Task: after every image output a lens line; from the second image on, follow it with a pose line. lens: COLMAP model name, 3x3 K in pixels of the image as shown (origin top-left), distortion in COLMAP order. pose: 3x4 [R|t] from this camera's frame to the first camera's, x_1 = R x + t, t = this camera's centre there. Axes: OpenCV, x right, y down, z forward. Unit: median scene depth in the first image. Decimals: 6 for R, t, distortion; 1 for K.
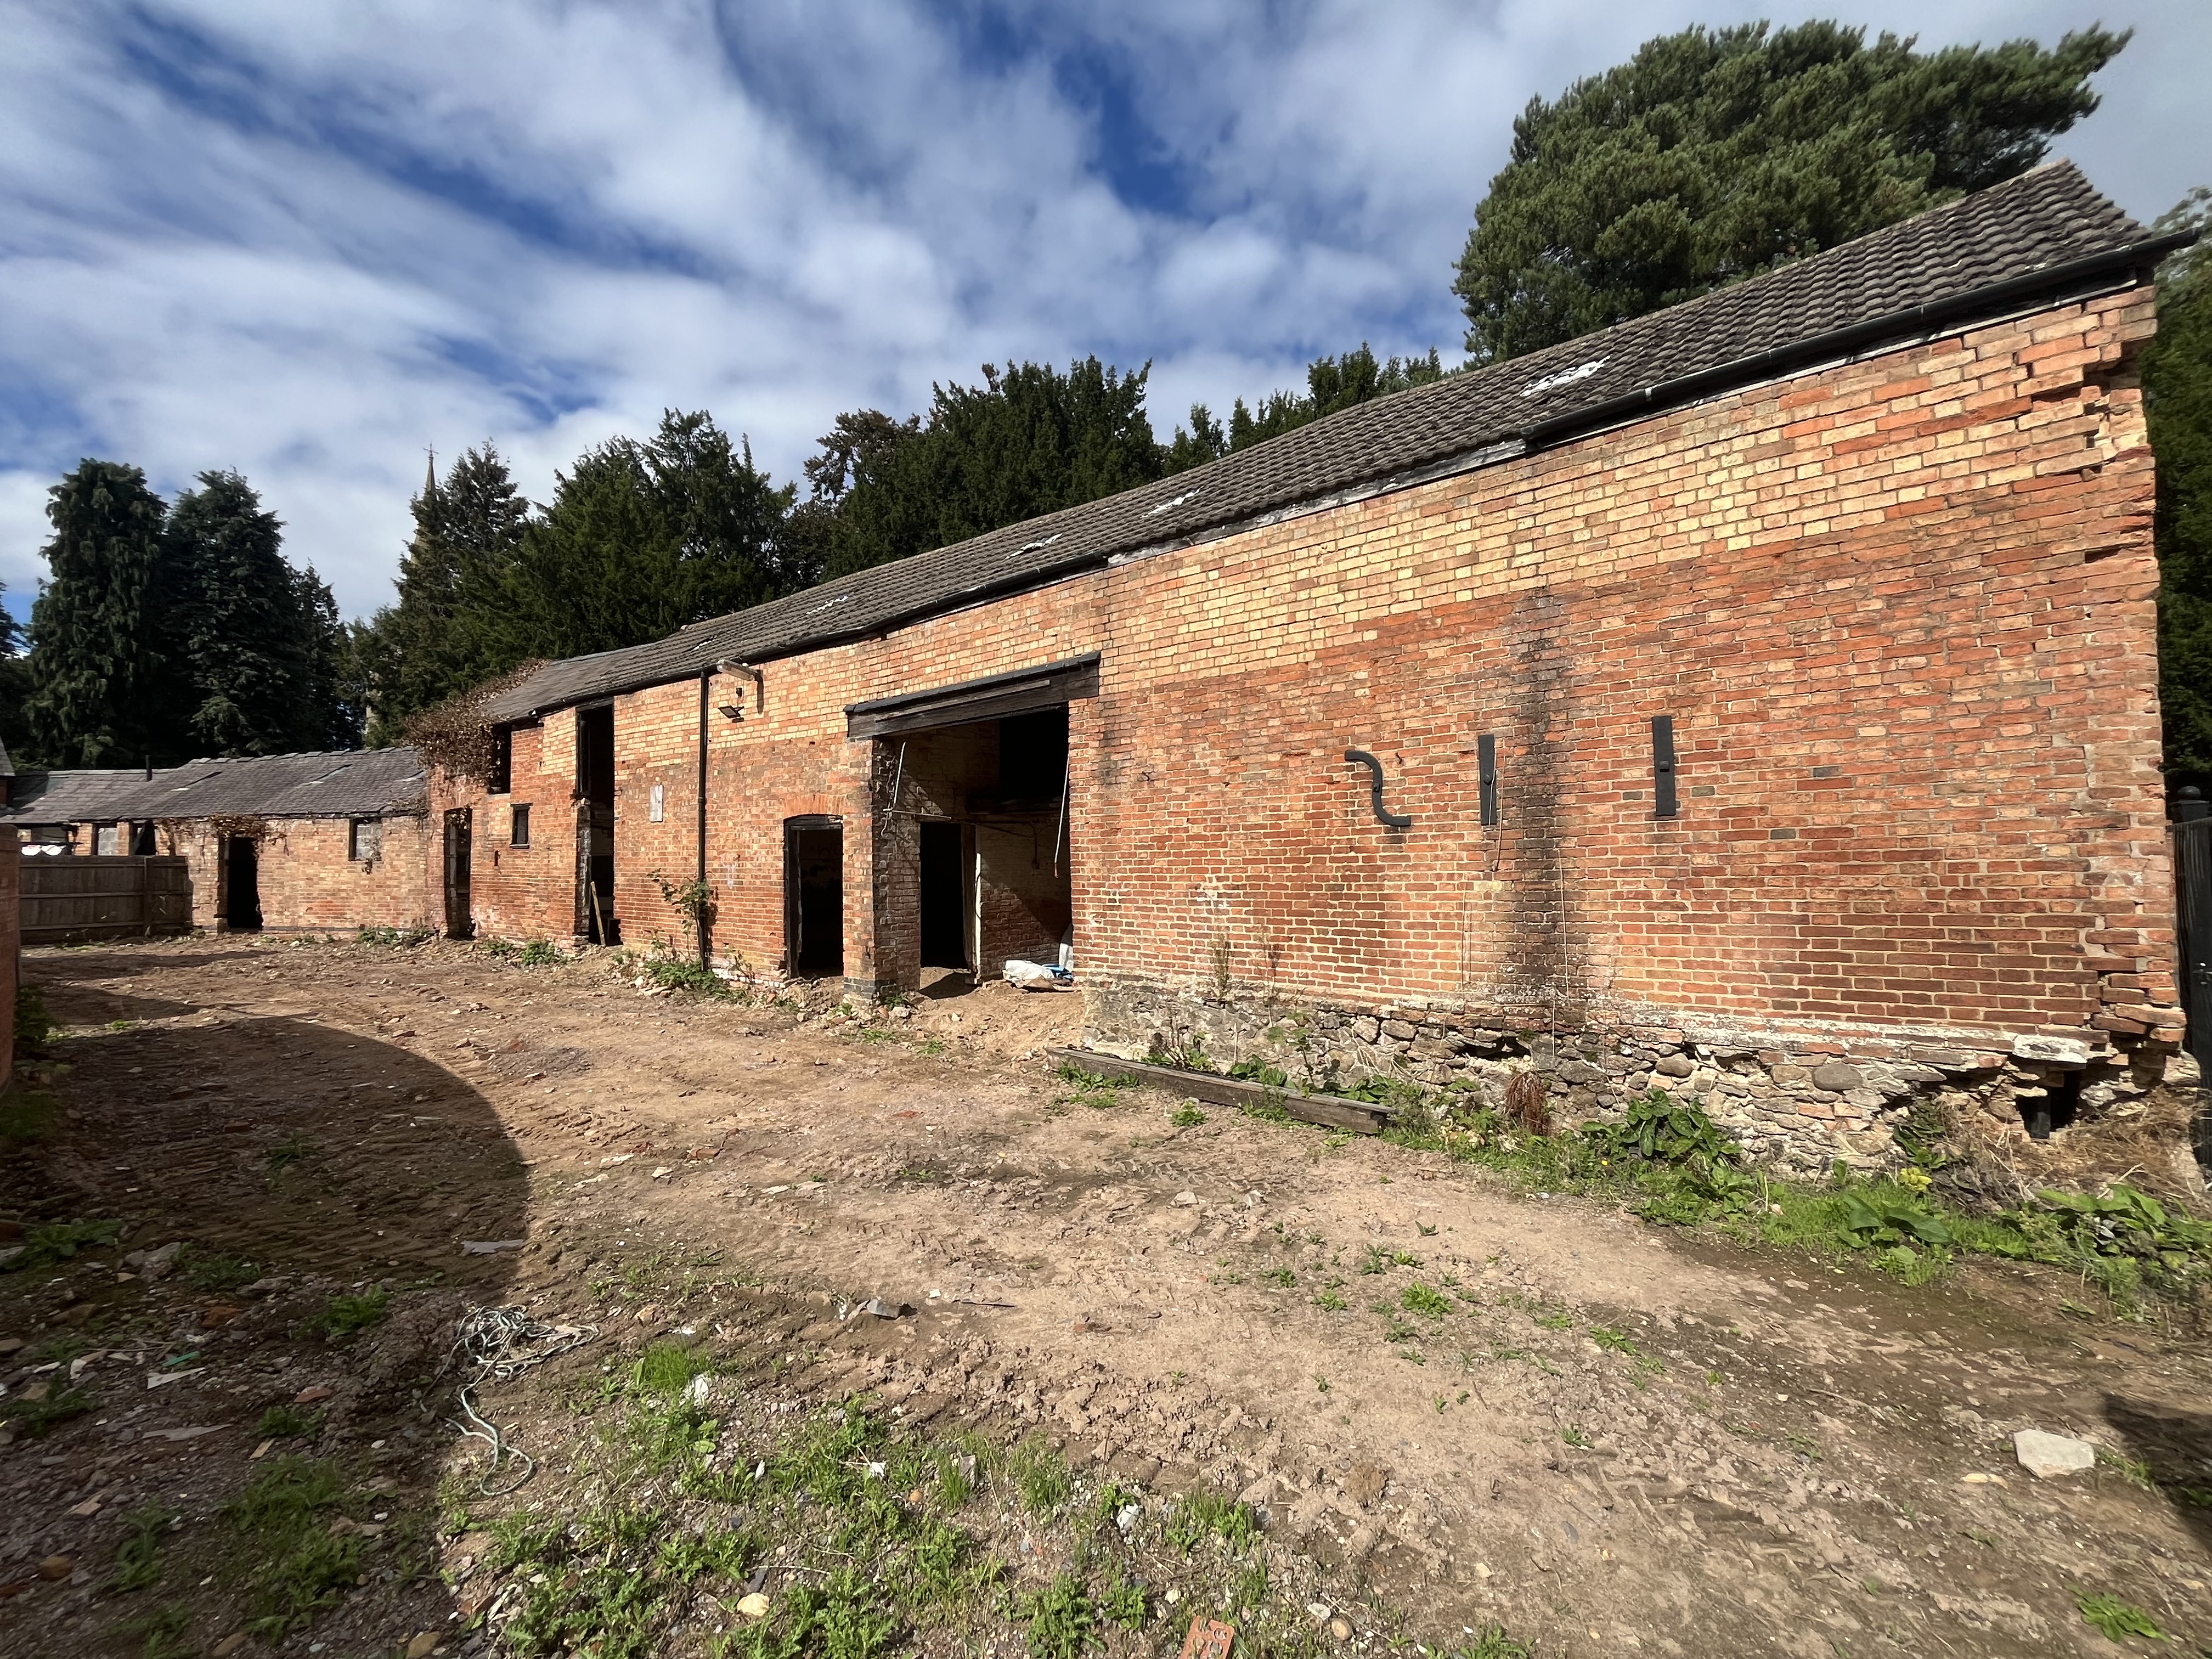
lens RADIAL K [[892.0, 0, 1103.3], [0, 892.0, 832.5], [0, 0, 1]] dist [-0.000187, -0.000671]
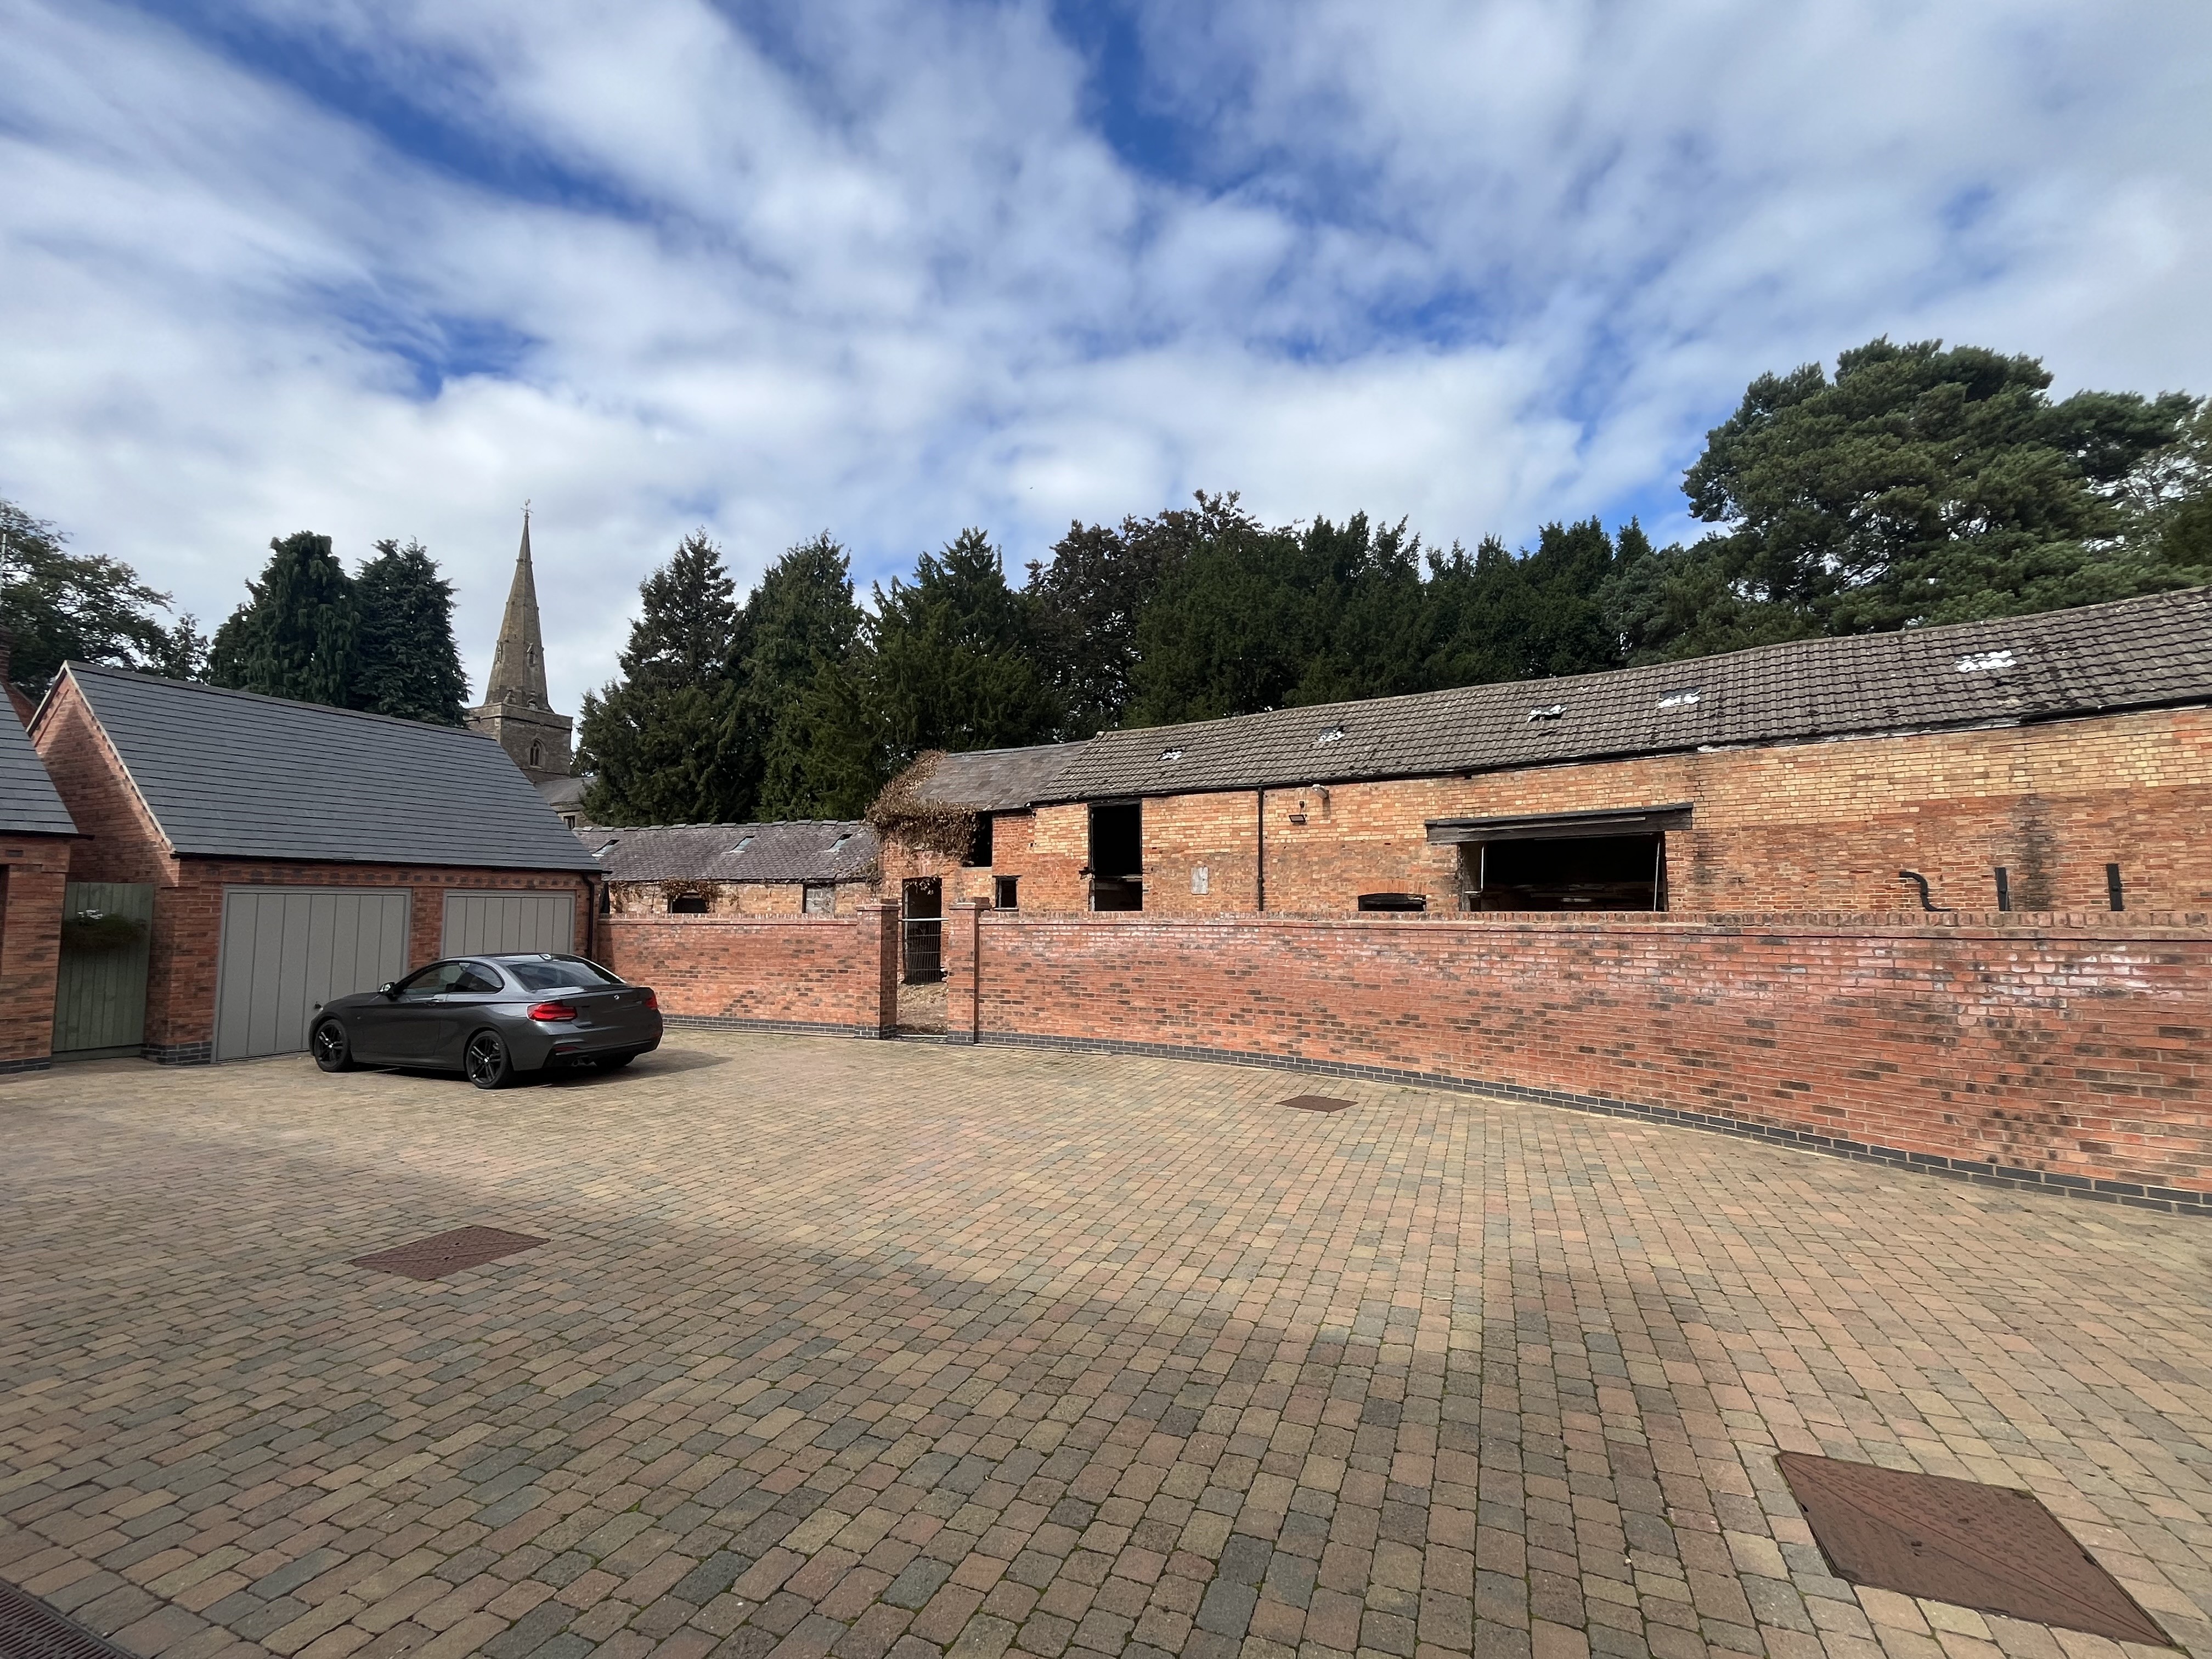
lens RADIAL K [[892.0, 0, 1166.1], [0, 892.0, 840.0], [0, 0, 1]] dist [-0.000187, -0.000671]
pose [[0.998141, 0.009777, 0.060163, -1.091520], [-0.006715, 0.998682, -0.050874, -0.043404], [-0.060582, 0.050376, 0.996891, -0.597444]]
